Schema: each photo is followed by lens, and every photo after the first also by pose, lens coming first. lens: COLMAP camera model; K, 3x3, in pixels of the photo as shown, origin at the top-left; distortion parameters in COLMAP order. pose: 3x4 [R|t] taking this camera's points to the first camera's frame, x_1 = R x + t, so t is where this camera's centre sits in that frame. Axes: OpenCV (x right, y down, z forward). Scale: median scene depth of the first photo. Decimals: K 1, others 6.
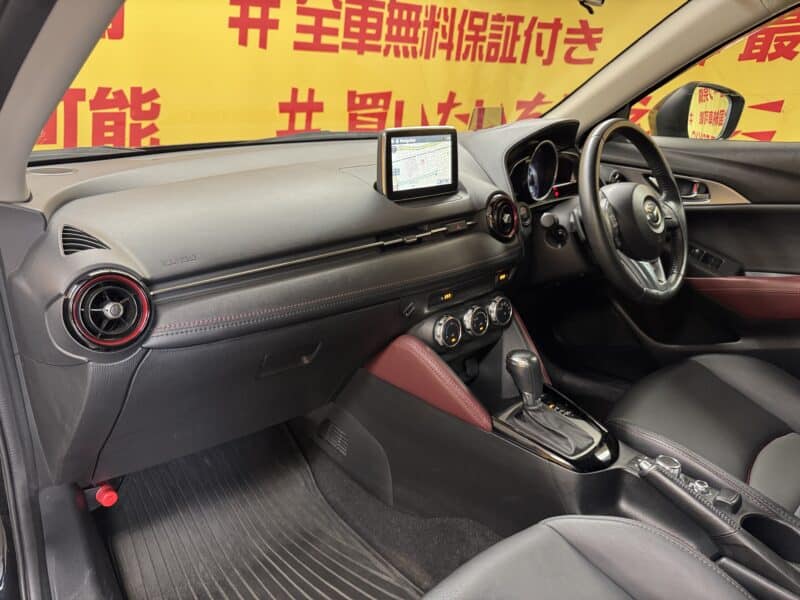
lens RADIAL K [[591.3, 0, 392.9], [0, 591.3, 297.9], [0, 0, 1]] dist [0.001006, 0.000106]
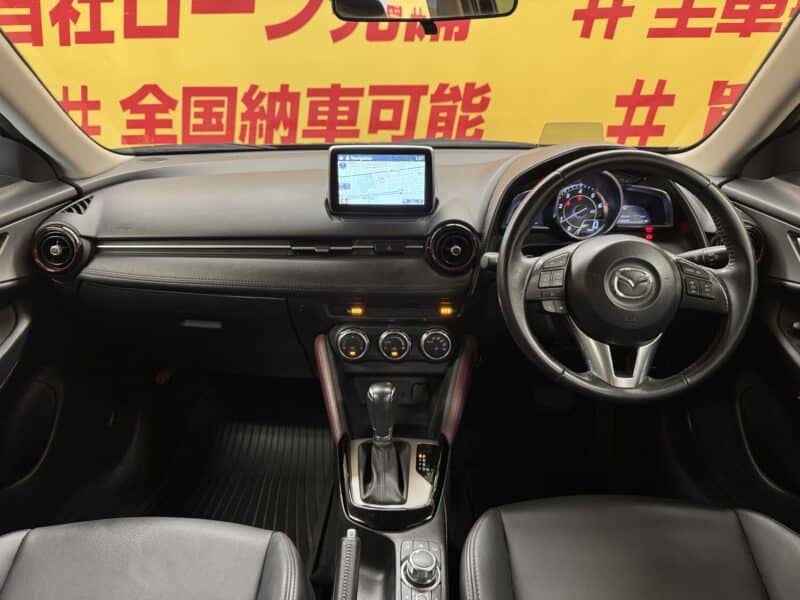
lens RADIAL K [[573.5, 0, 400.0], [0, 573.5, 300.0], [0, 0, 1]] dist [0.043279, -0.040407]
pose [[0.716843, 0.242506, -0.653702, 0.298330], [-0.216452, 0.968643, 0.121982, -0.059539], [0.662785, 0.054053, 0.746856, 0.108642]]
